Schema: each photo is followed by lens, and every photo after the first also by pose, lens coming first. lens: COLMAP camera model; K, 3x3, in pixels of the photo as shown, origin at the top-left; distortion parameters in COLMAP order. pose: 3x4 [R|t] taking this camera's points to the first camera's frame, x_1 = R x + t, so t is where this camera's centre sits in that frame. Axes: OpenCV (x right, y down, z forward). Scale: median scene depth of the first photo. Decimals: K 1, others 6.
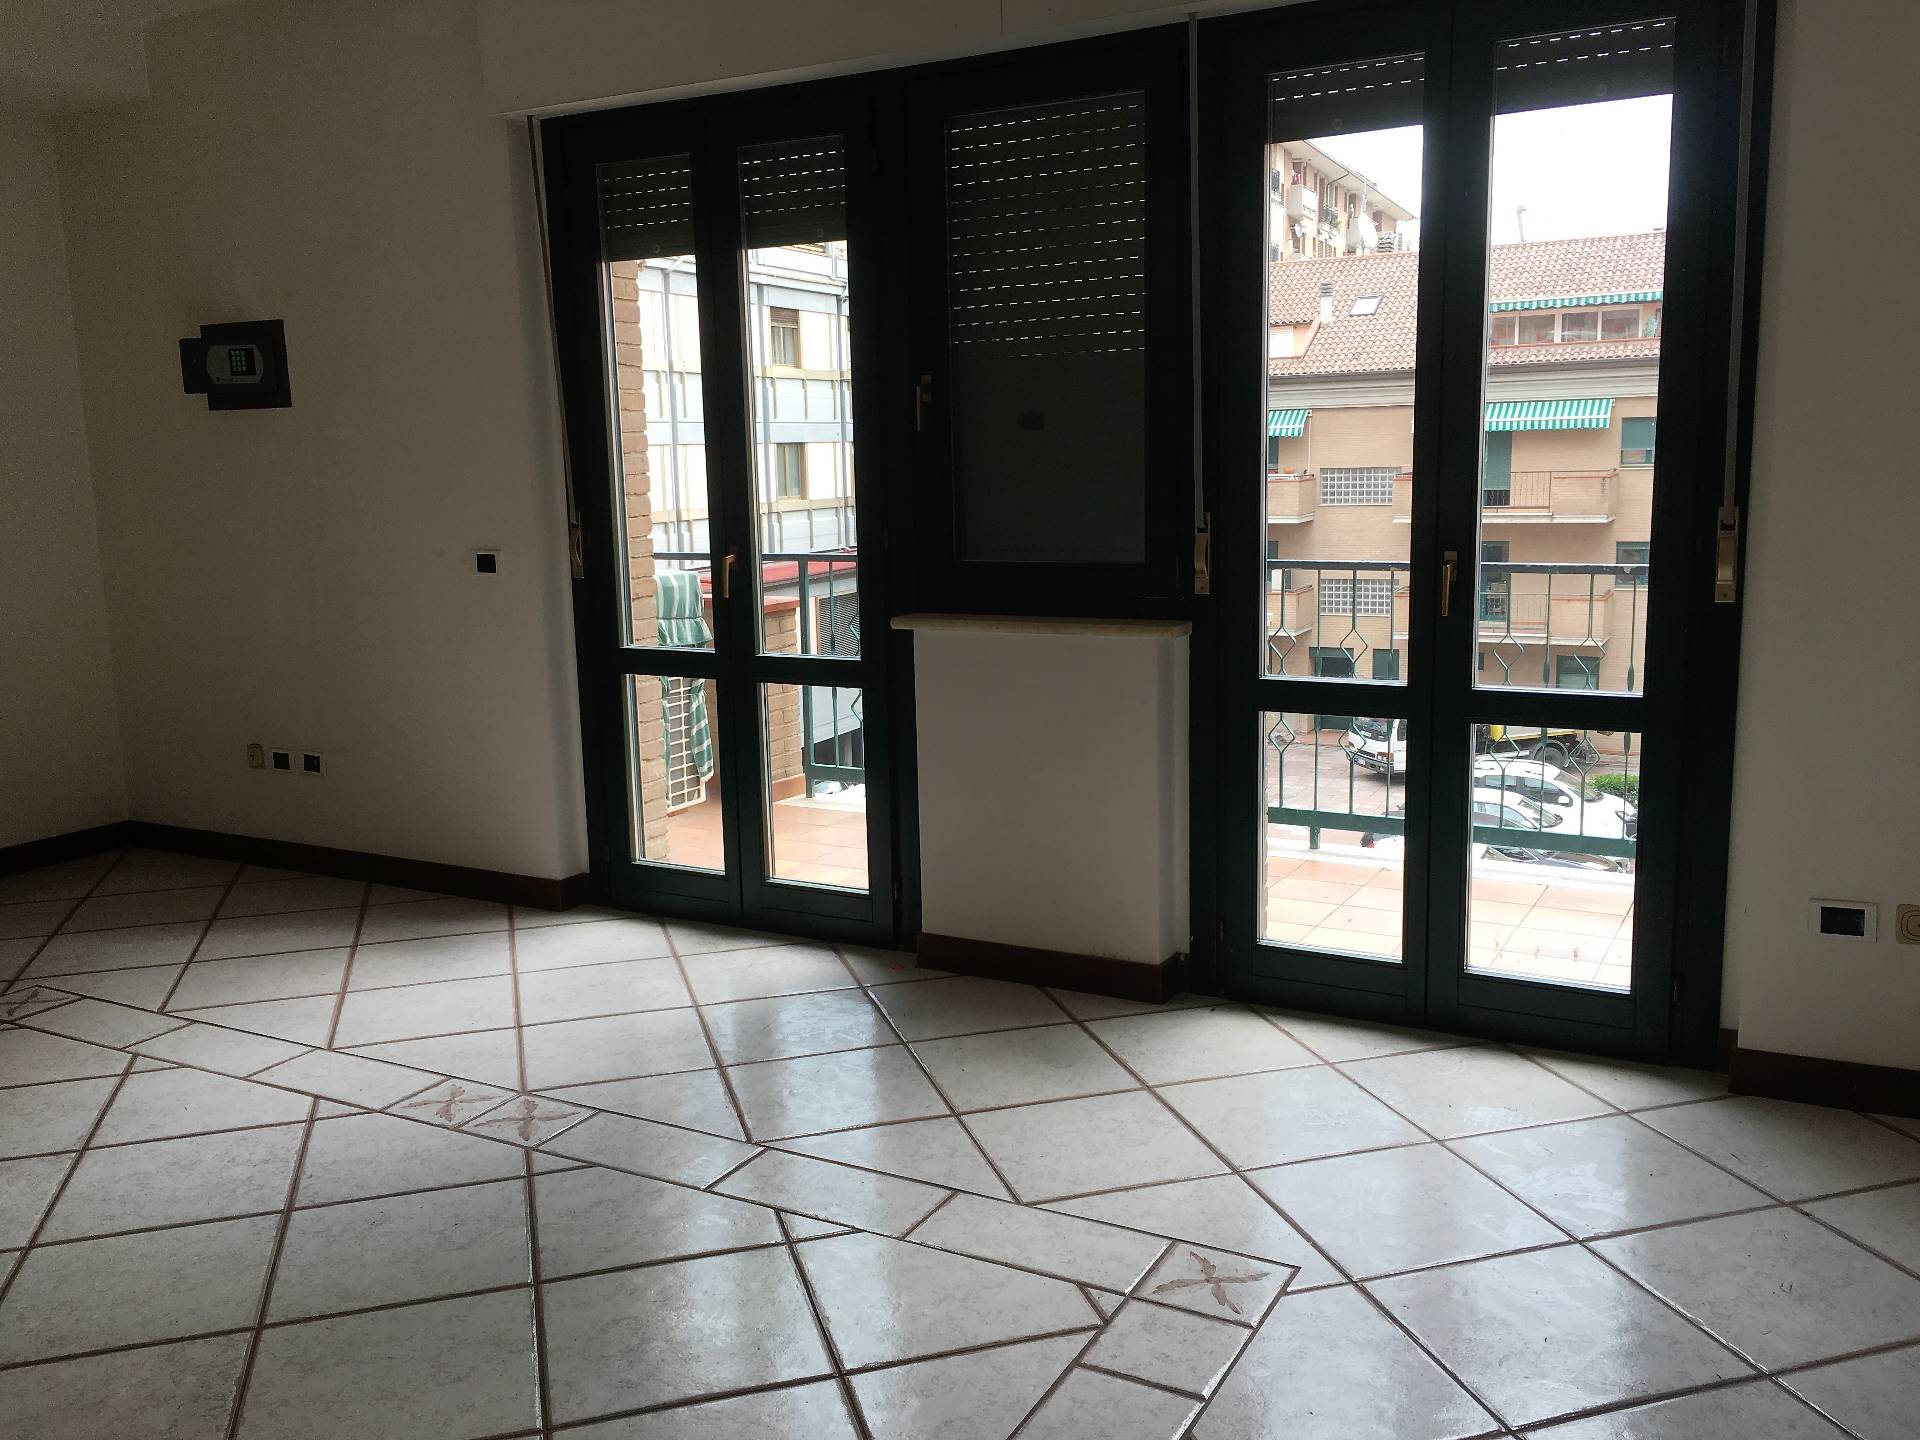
lens RADIAL K [[1651.7, 0, 960.0], [0, 1651.7, 720.0], [0, 0, 1]] dist [0.057042, -0.007211]
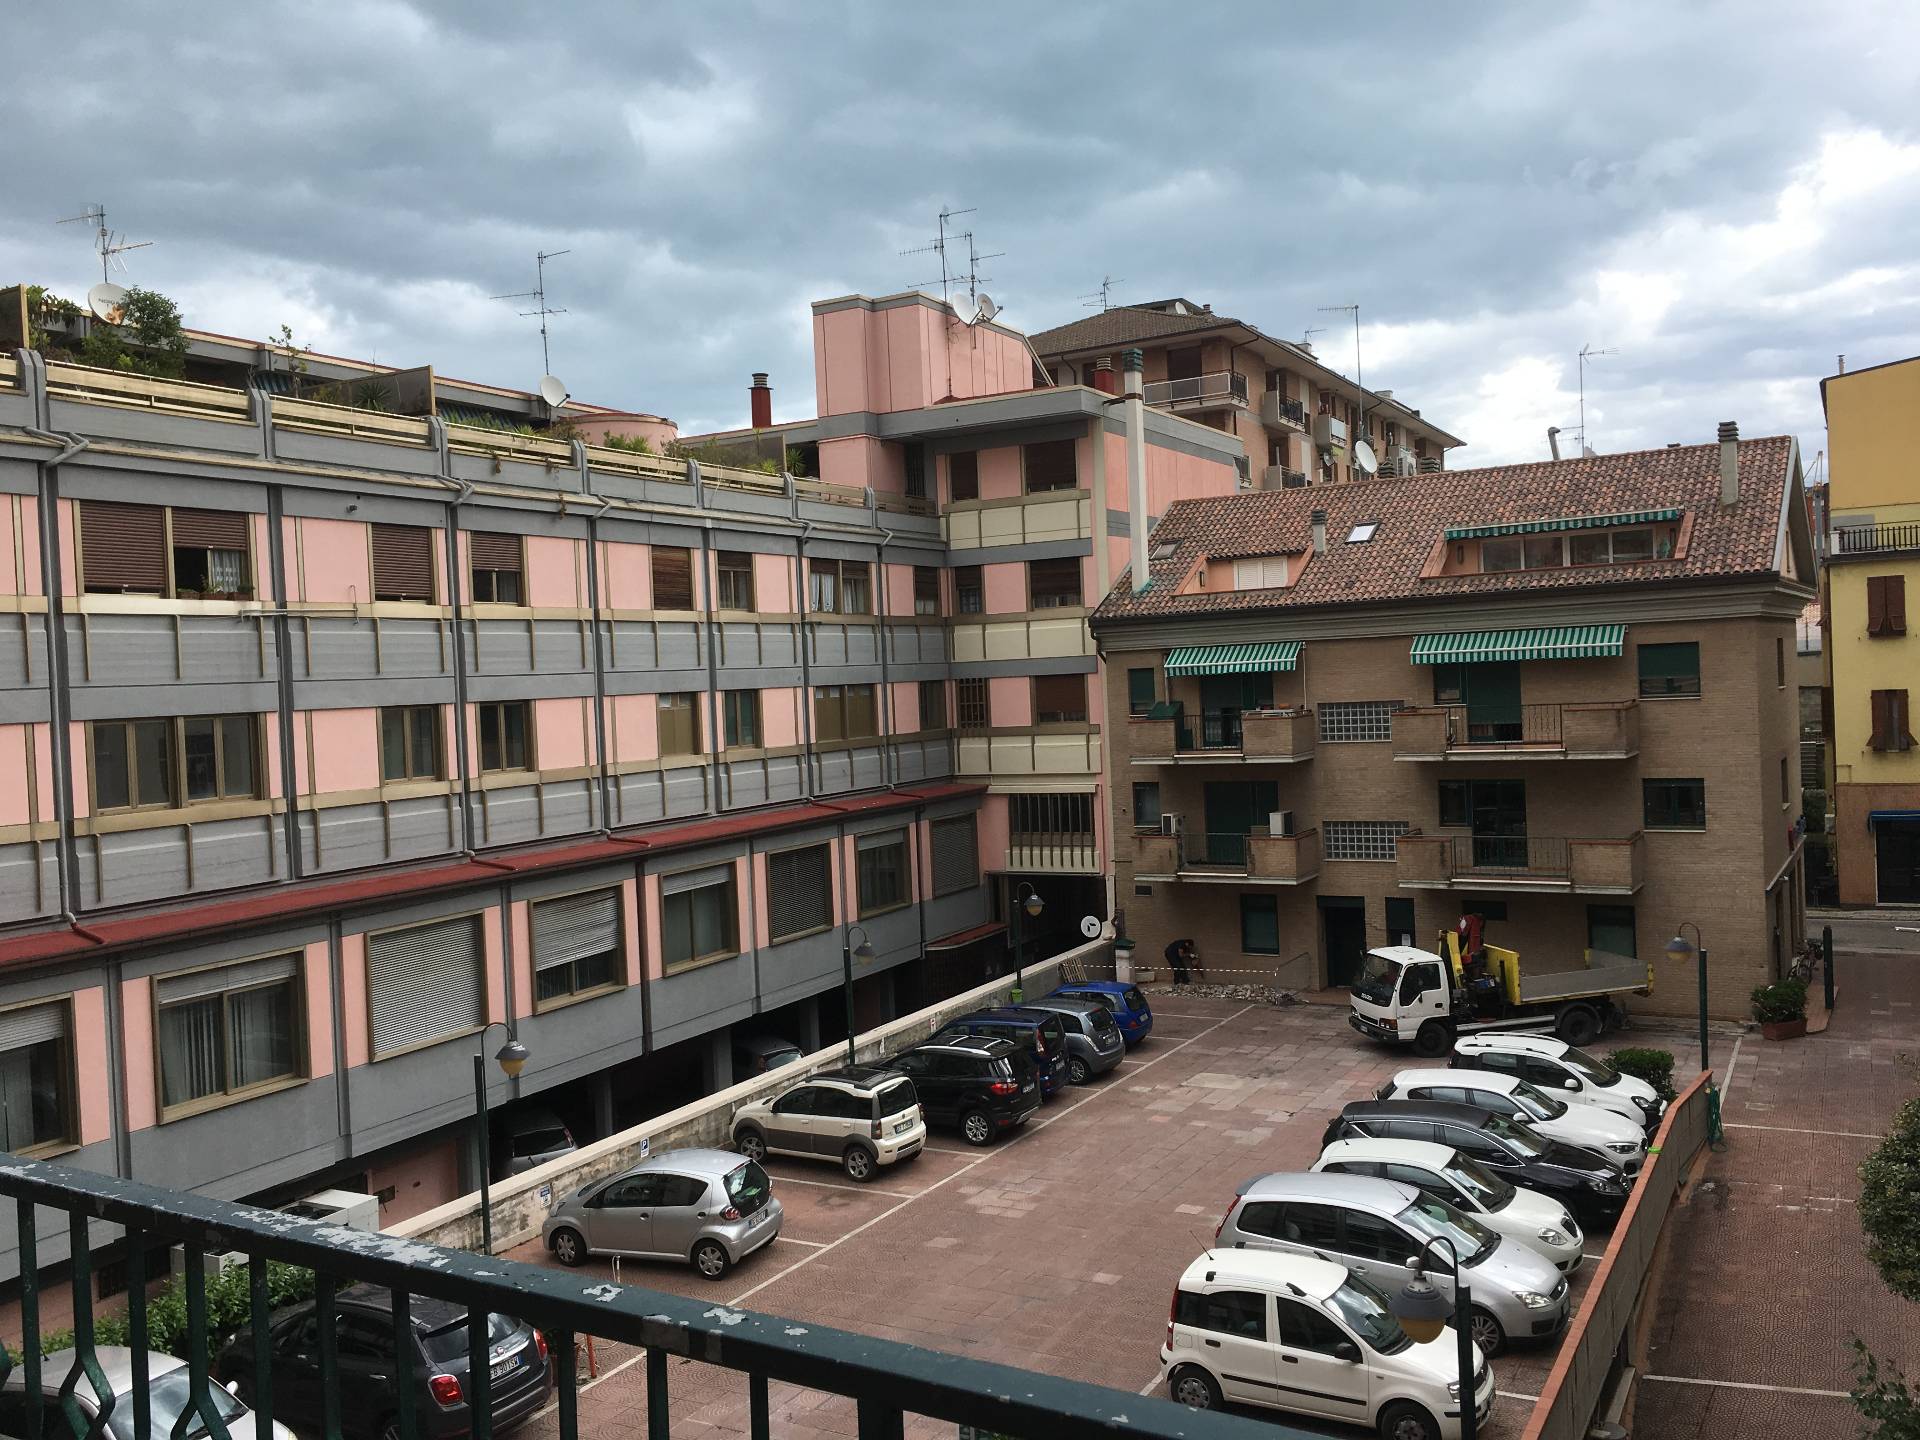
lens RADIAL K [[1651.7, 0, 960.0], [0, 1651.7, 720.0], [0, 0, 1]] dist [0.057042, -0.007211]
pose [[0.997921, -0.021518, -0.060748, 0.077266], [0.012956, 0.990352, -0.137966, -0.017757], [0.063131, 0.136892, 0.988572, 0.072710]]
